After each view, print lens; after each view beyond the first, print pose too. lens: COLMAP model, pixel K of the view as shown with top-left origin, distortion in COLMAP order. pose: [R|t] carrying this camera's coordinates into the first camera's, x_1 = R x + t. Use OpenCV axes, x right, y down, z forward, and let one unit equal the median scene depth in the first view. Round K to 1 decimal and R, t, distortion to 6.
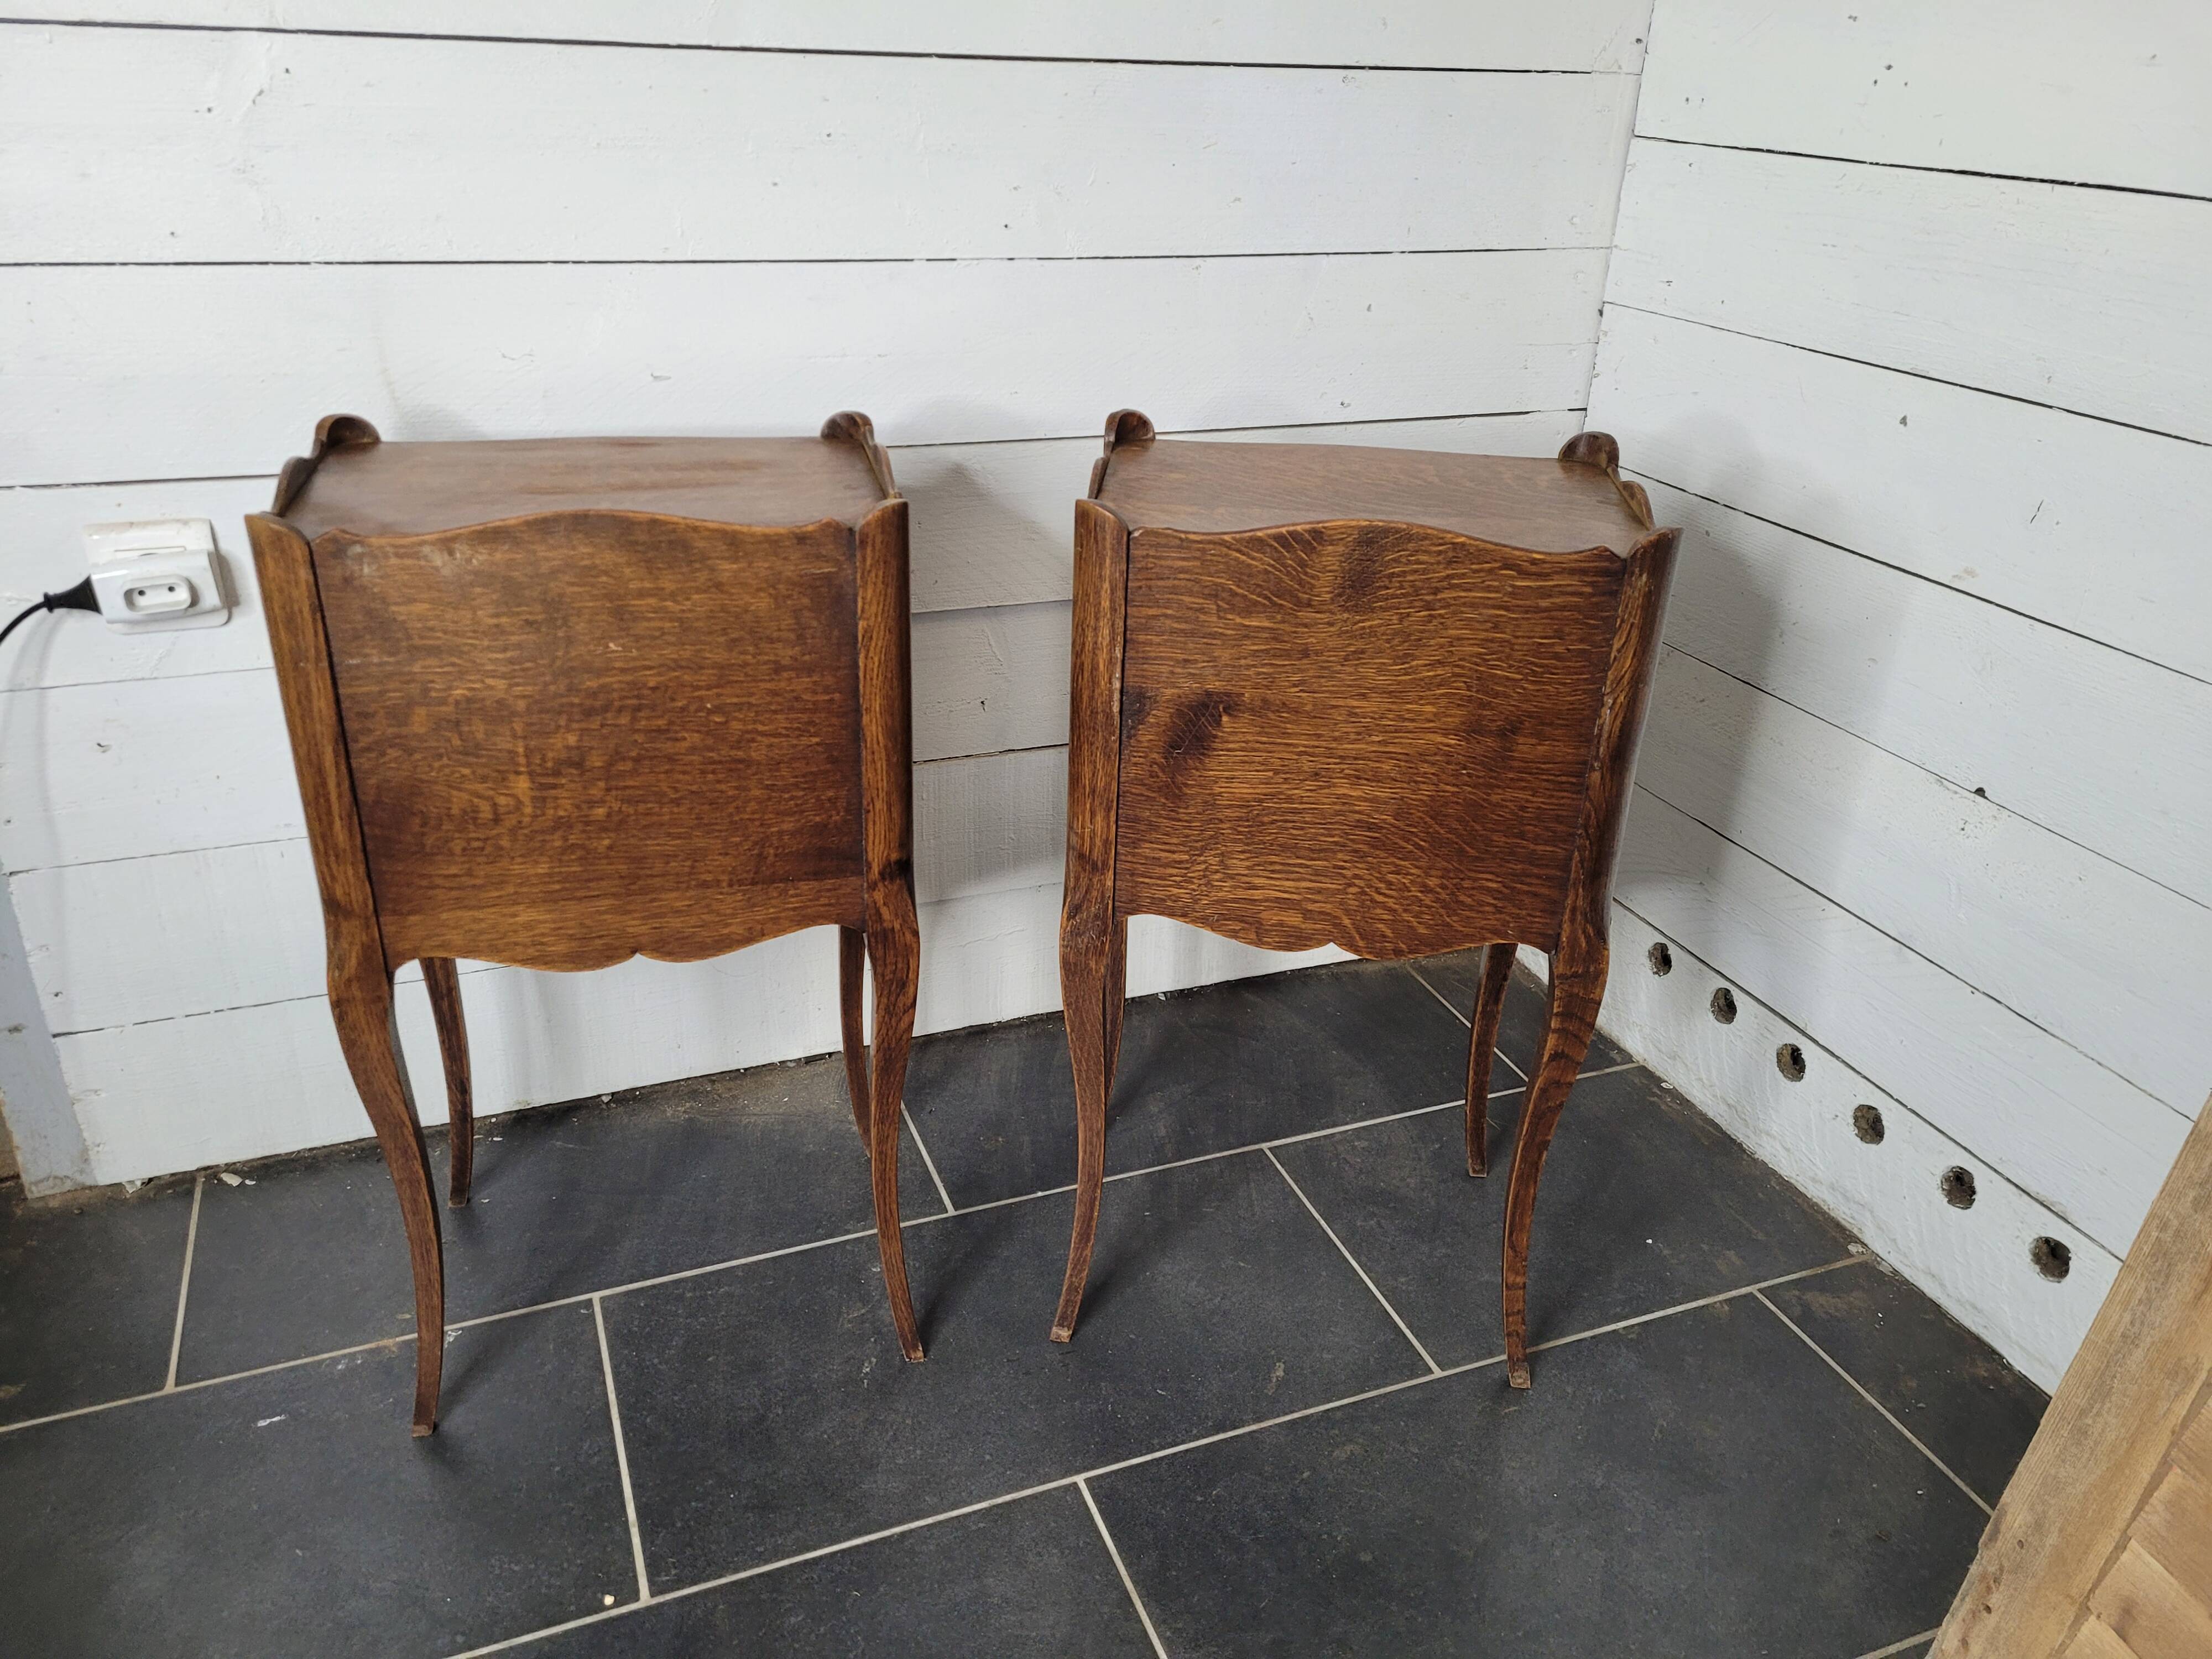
lens RADIAL K [[1657.2, 0, 1086.7], [0, 1657.2, 811.4], [0, 0, 1]] dist [0.061384, -0.057721]
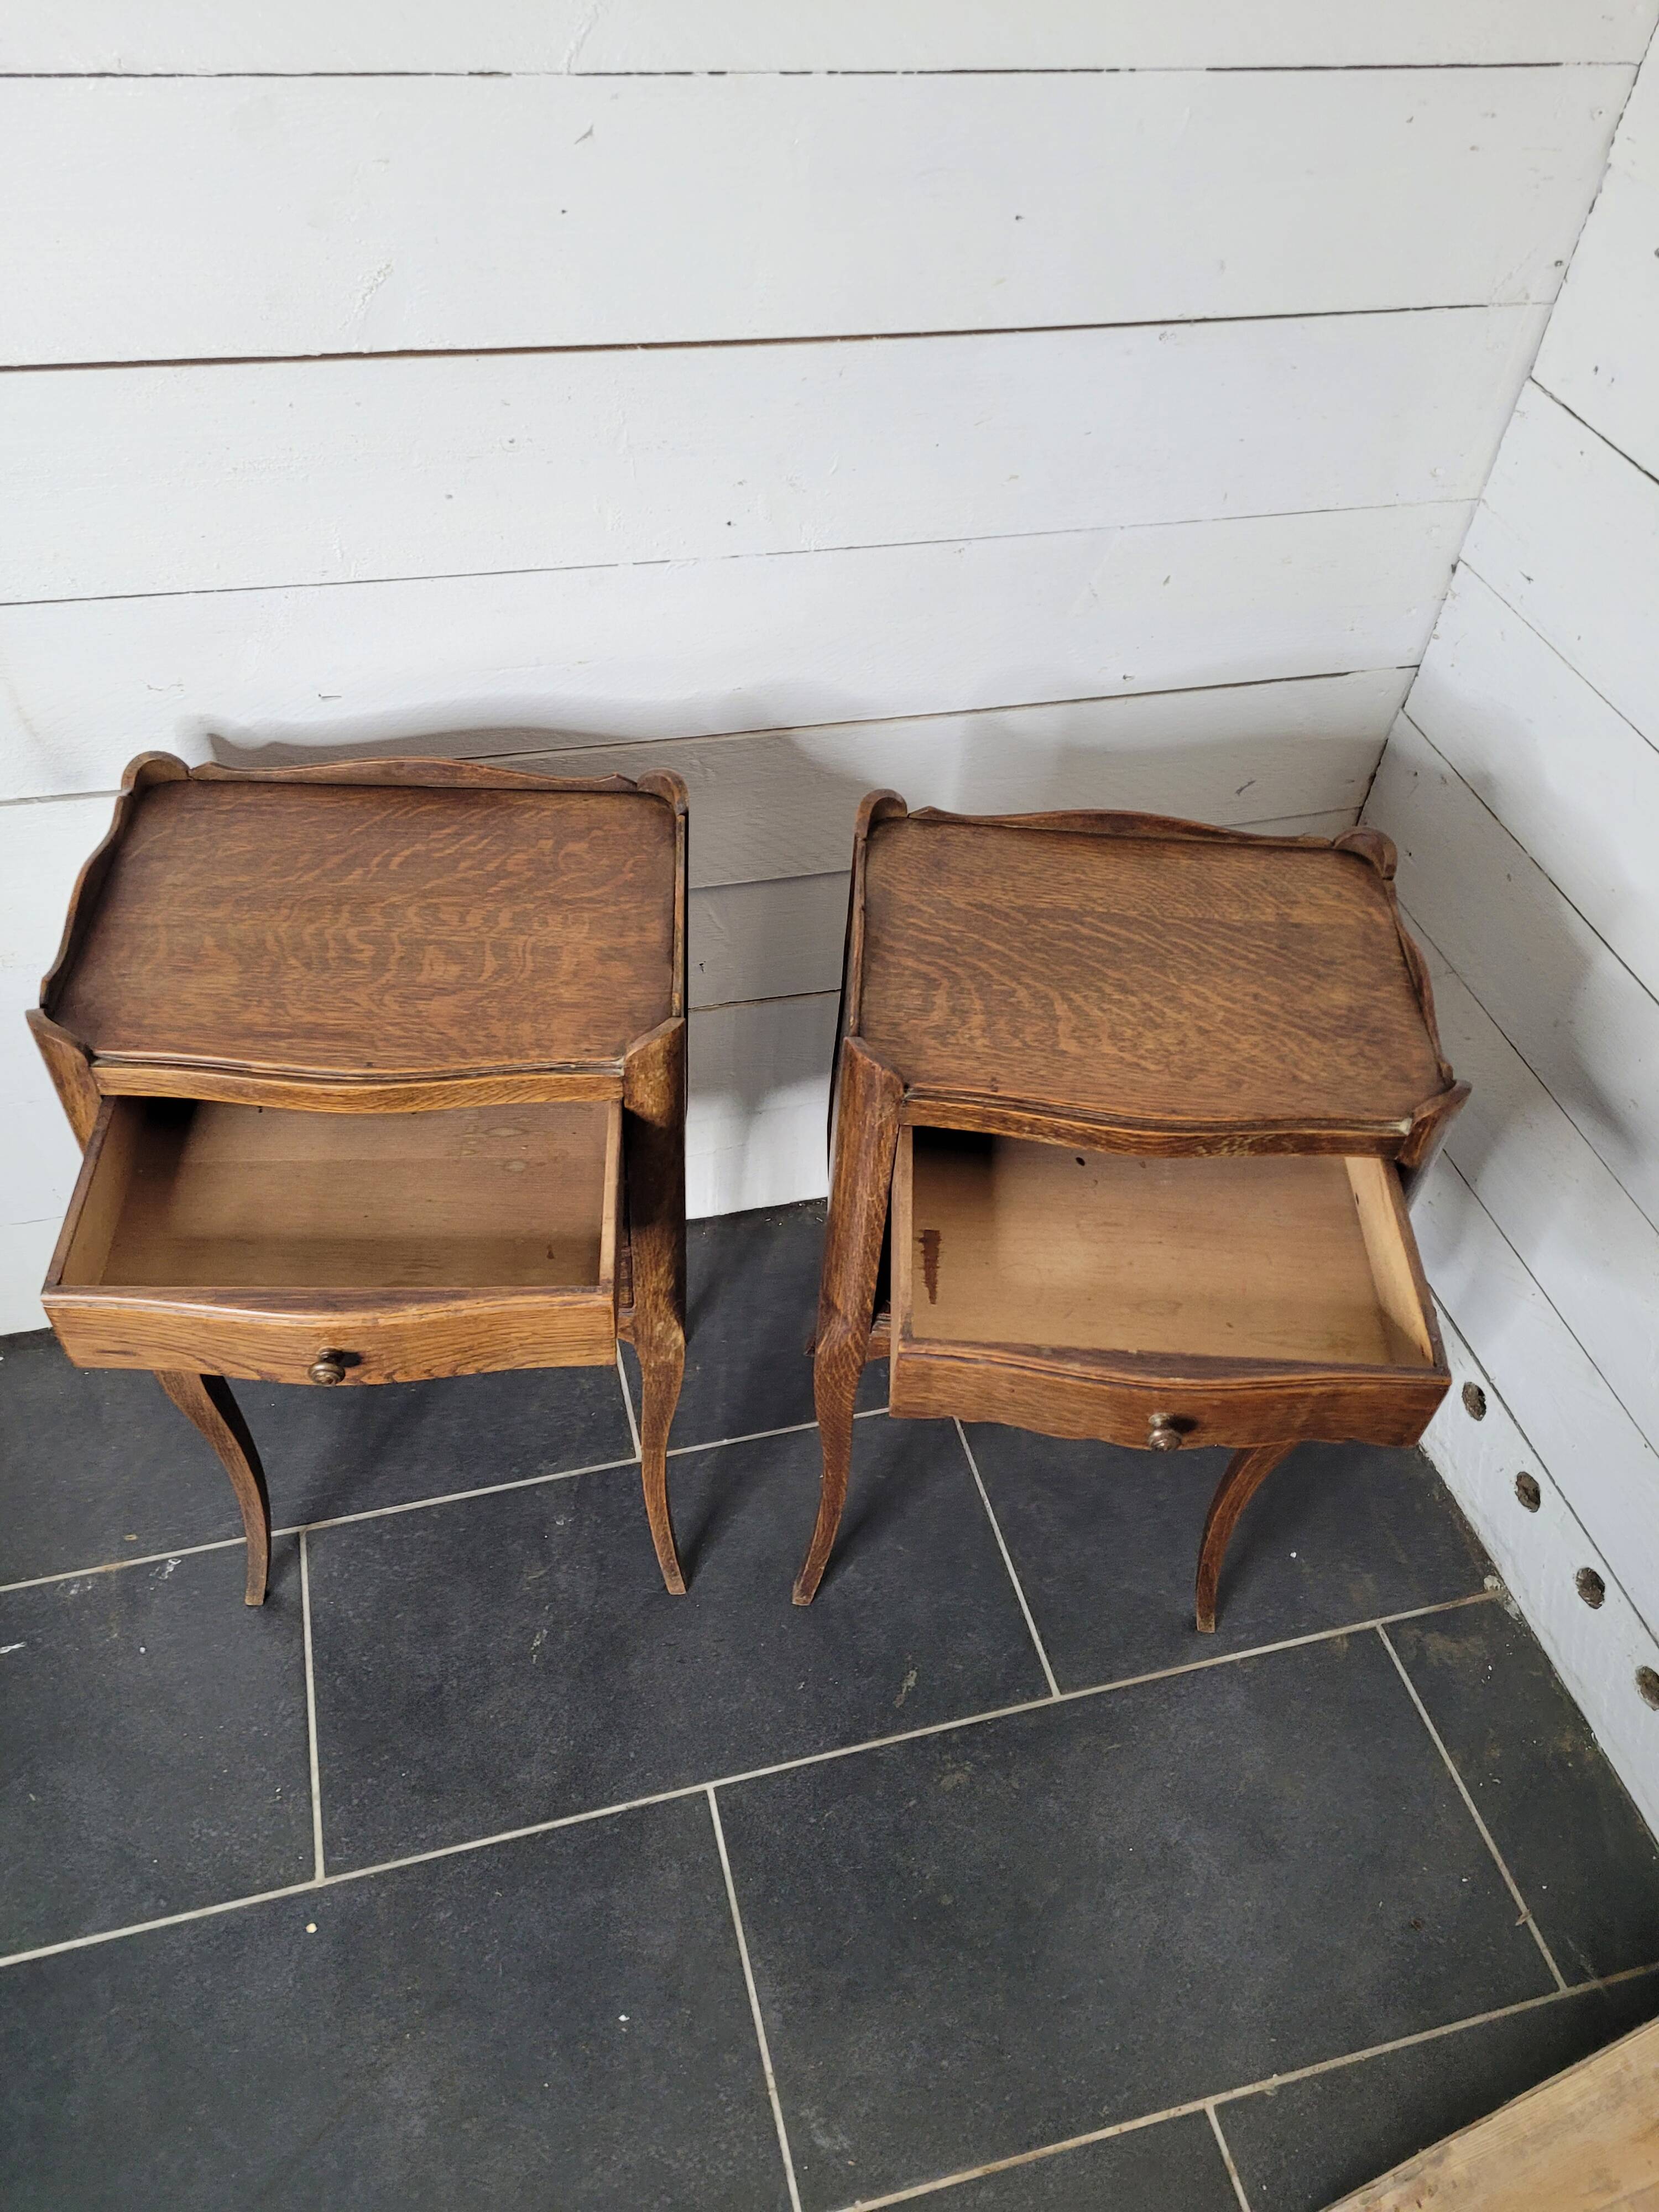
lens RADIAL K [[1657.2, 0, 836.4], [0, 1657.2, 1095.3], [0, 0, 1]] dist [0.061384, -0.057721]
pose [[0.993707, 0.100949, -0.048525, 0.081017], [-0.076690, 0.928973, 0.362115, -0.412609], [0.081634, -0.356115, 0.930870, 0.113962]]
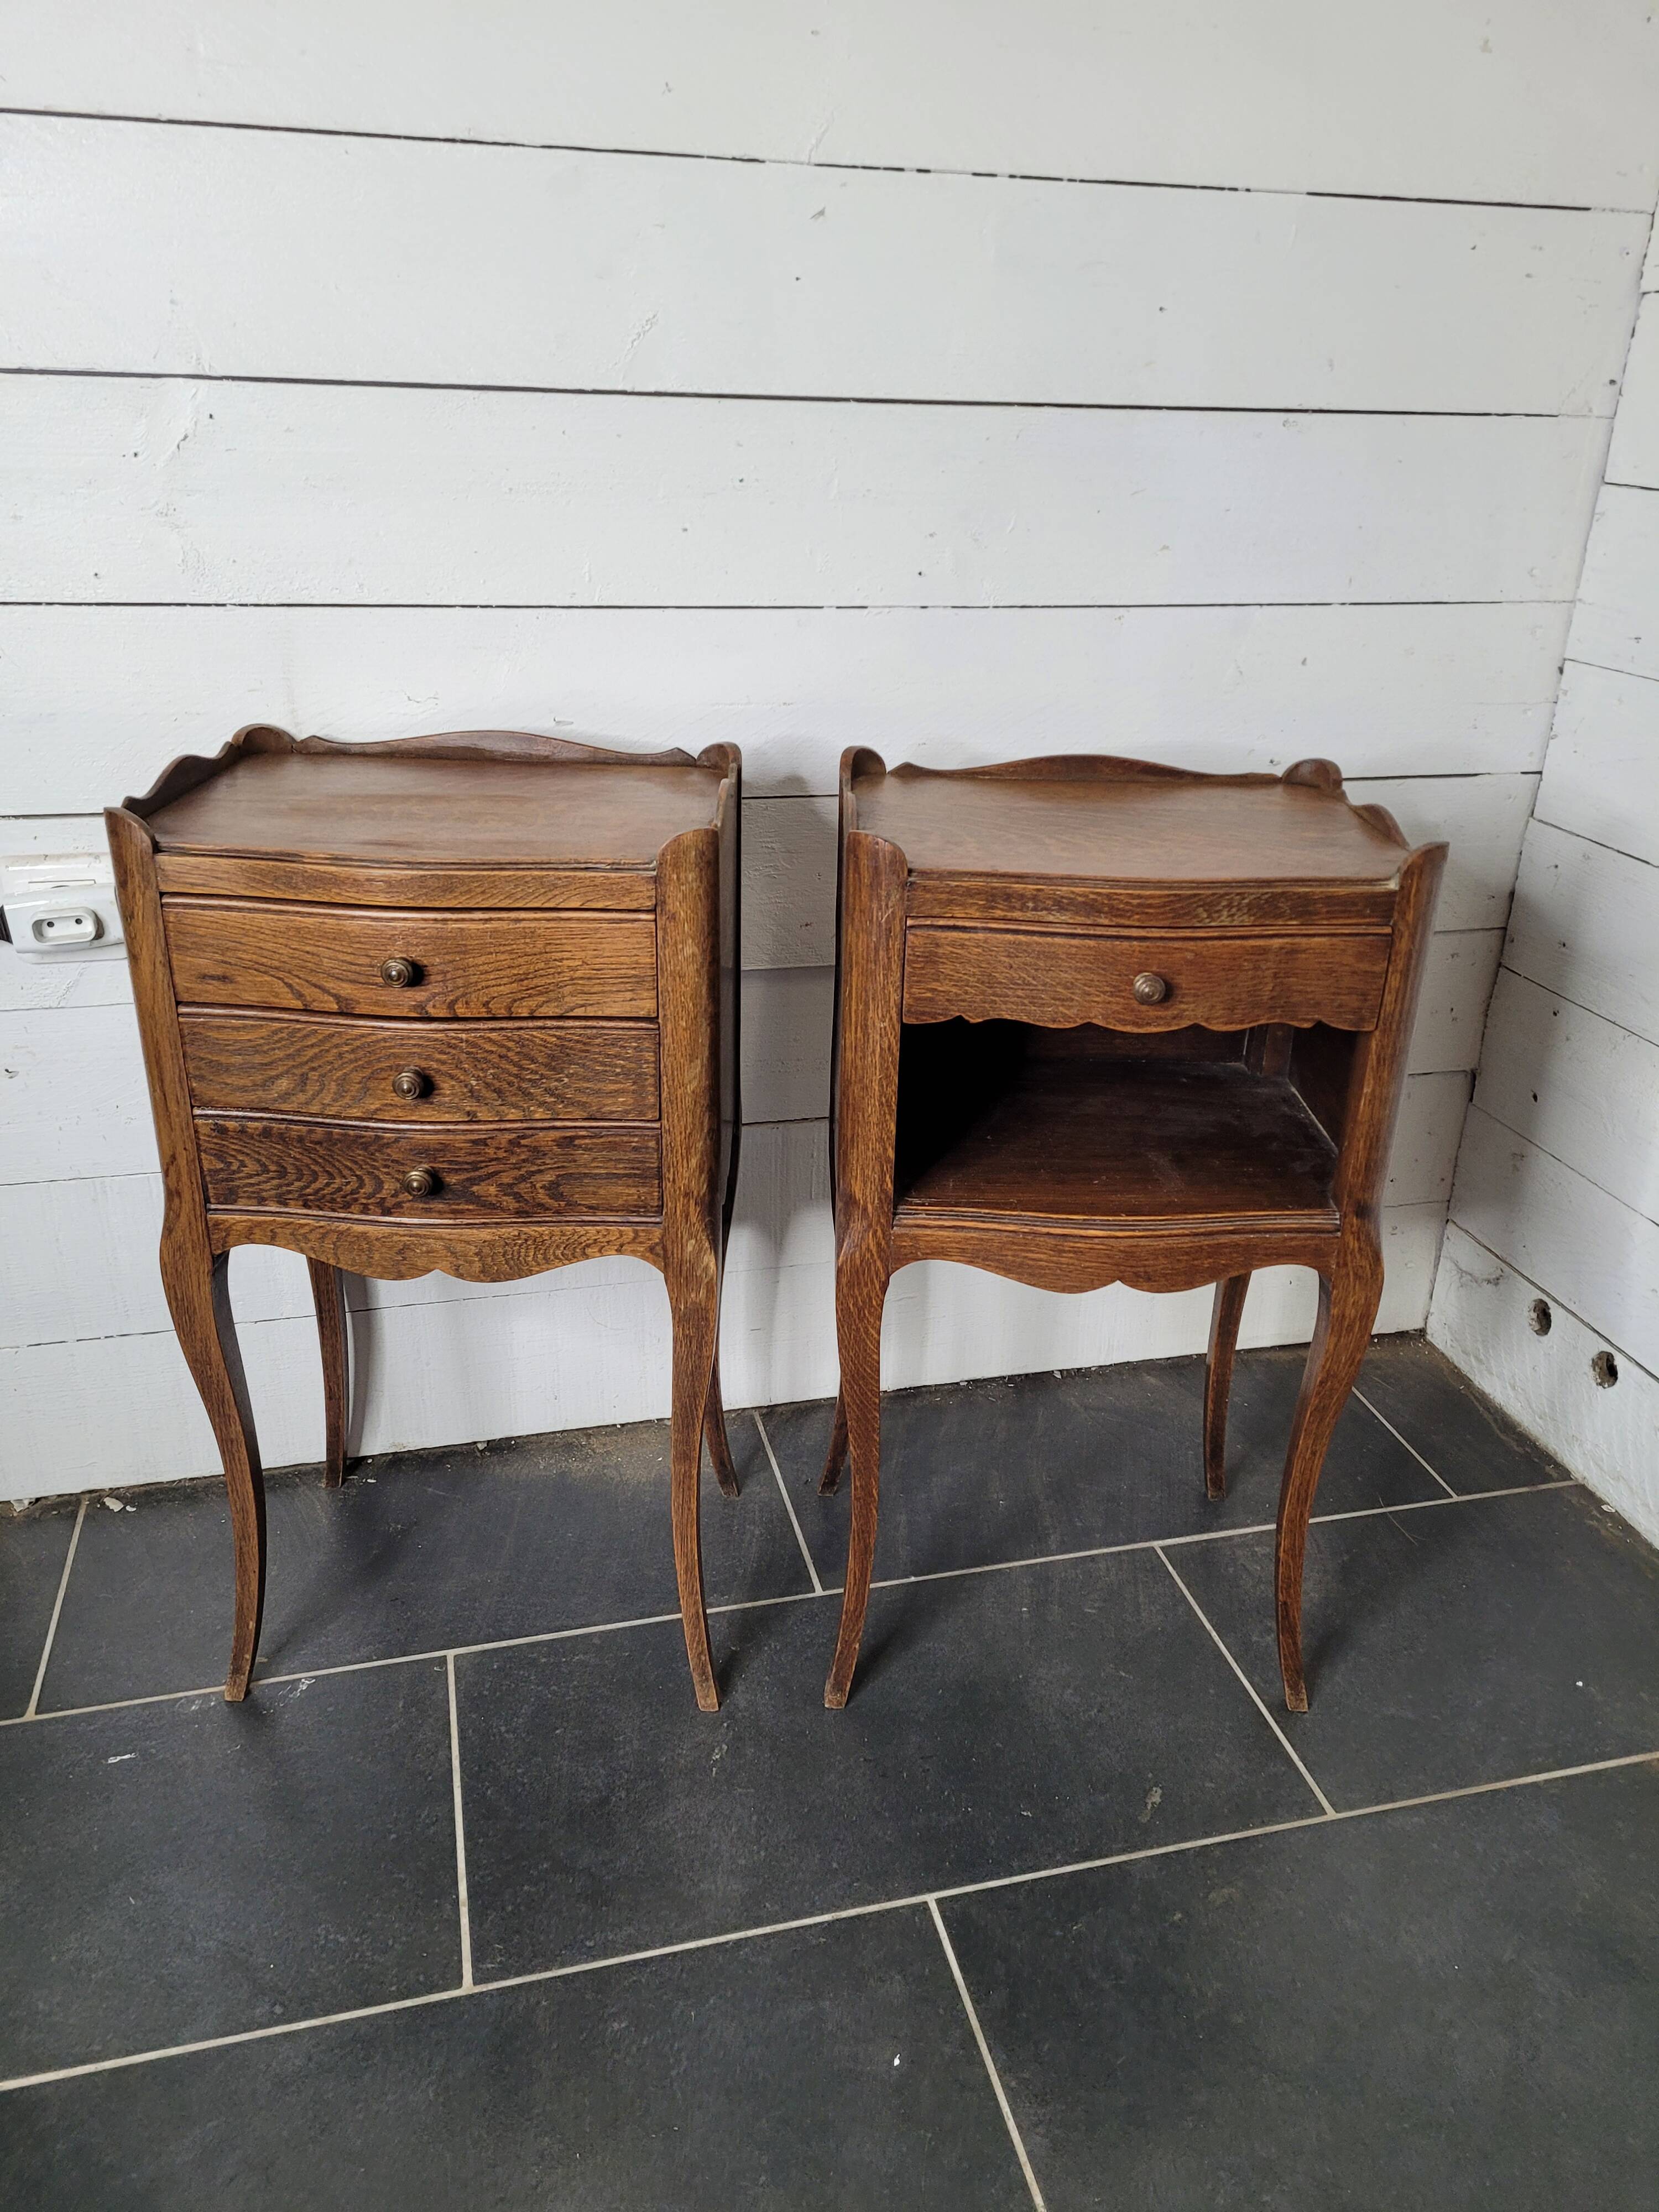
lens RADIAL K [[1657.2, 0, 840.8], [0, 1657.2, 1105.2], [0, 0, 1]] dist [0.061384, -0.057721]
pose [[0.993035, 0.043519, -0.109485, 0.026839], [-0.046885, 0.998498, -0.028357, -0.013494], [0.108086, 0.033293, 0.993584, 0.044767]]
